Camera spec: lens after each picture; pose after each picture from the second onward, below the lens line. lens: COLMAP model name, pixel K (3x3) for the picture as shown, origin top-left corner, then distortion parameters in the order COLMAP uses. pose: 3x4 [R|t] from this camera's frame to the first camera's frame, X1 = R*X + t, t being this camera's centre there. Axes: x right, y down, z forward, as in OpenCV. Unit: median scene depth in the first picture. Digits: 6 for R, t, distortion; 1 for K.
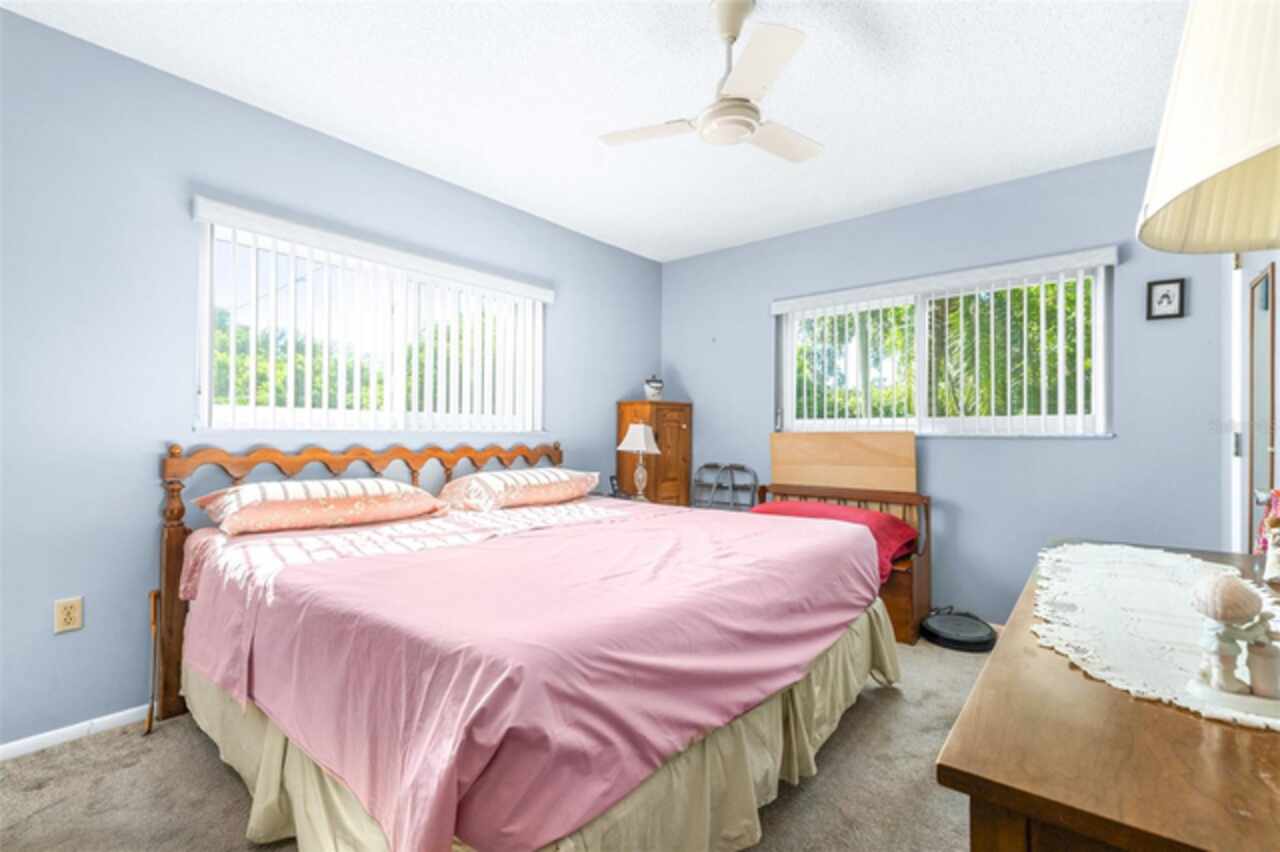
lens RADIAL K [[561.5, 0, 627.0], [0, 561.5, 428.0], [0, 0, 1]] dist [-0.000438, 0.000132]
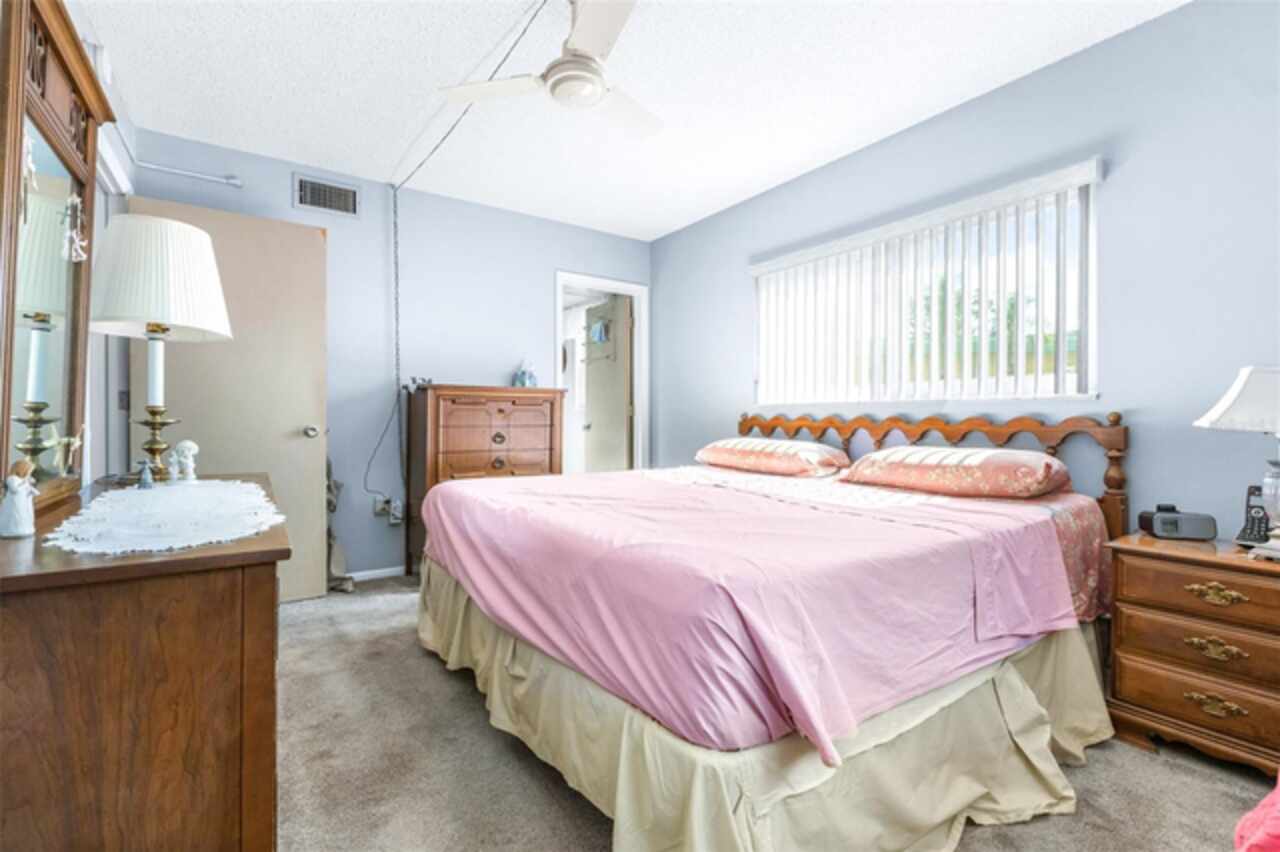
lens RADIAL K [[561.5, 0, 637.8], [0, 561.5, 419.5], [0, 0, 1]] dist [-0.000438, 0.000132]
pose [[-0.256274, -0.000417, -0.966604, 1.218461], [0.017936, 0.999826, -0.005187, 0.059229], [0.966438, -0.018666, -0.256222, 1.441520]]
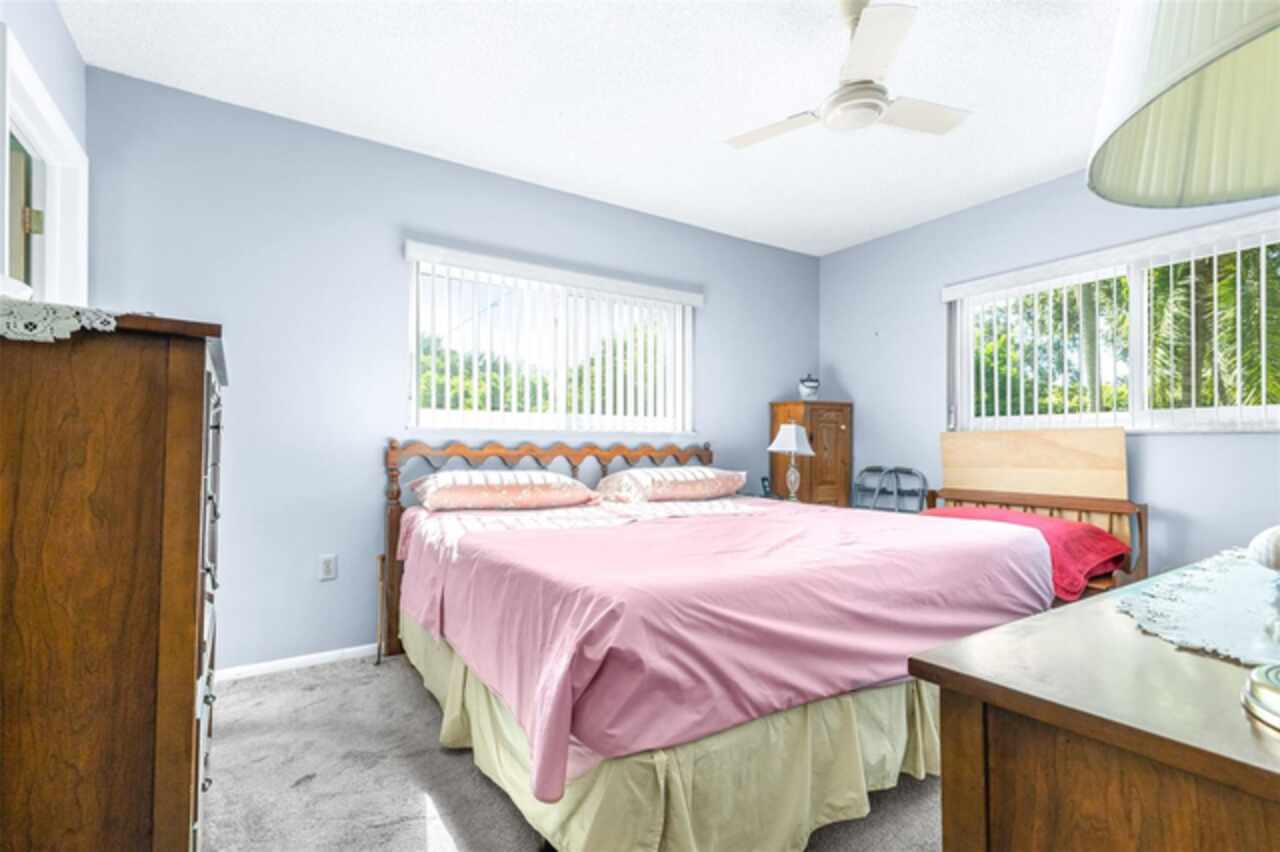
lens RADIAL K [[561.5, 0, 612.8], [0, 561.5, 440.5], [0, 0, 1]] dist [-0.000438, 0.000132]
pose [[0.951095, 0.000528, -0.308897, 0.061220], [0.002435, 0.999955, 0.009206, 0.024557], [0.308888, -0.009508, 0.951051, -0.056859]]
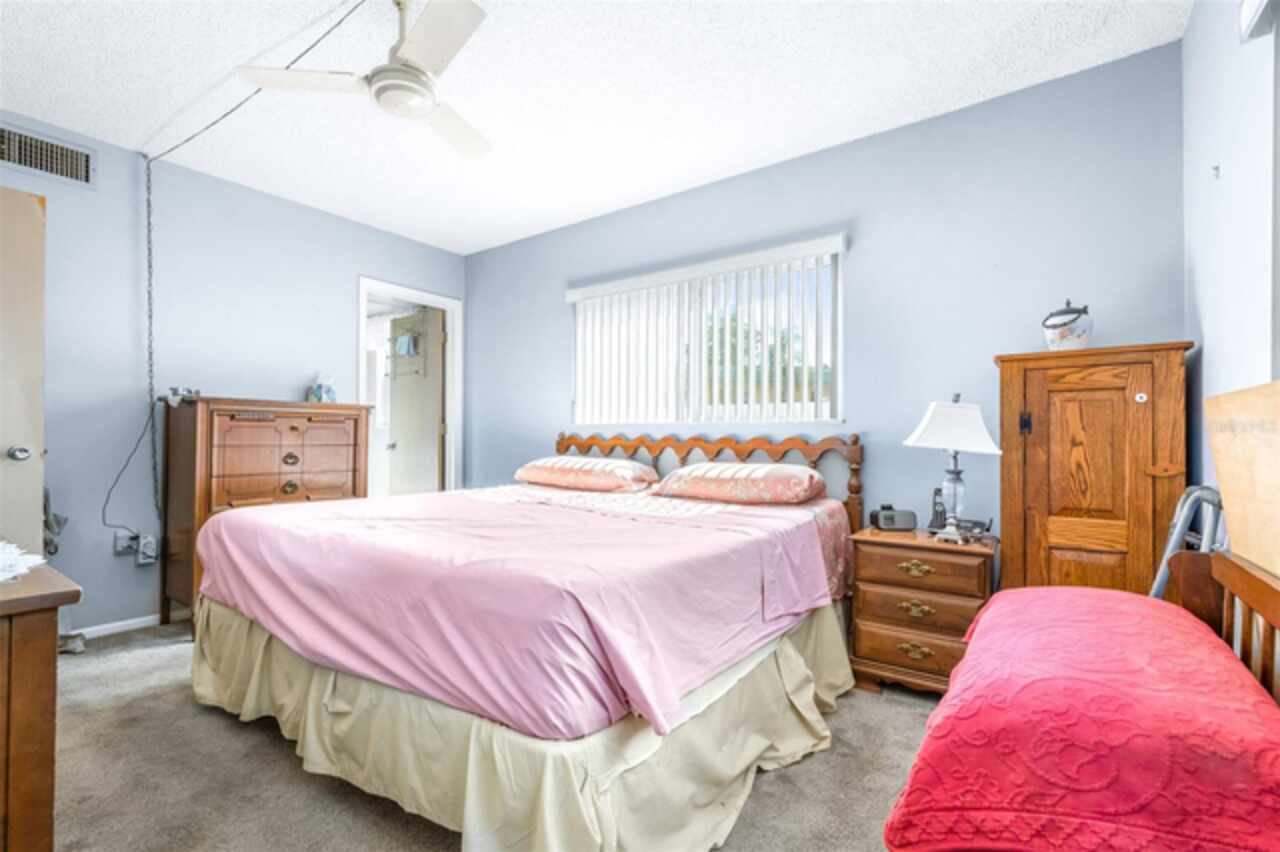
lens RADIAL K [[561.5, 0, 640.1], [0, 561.5, 434.9], [0, 0, 1]] dist [-0.000438, 0.000132]
pose [[0.083546, -0.006406, -0.996483, 1.277838], [0.016120, 0.999857, -0.005076, 0.056439], [0.996374, -0.015639, 0.083638, 1.406600]]
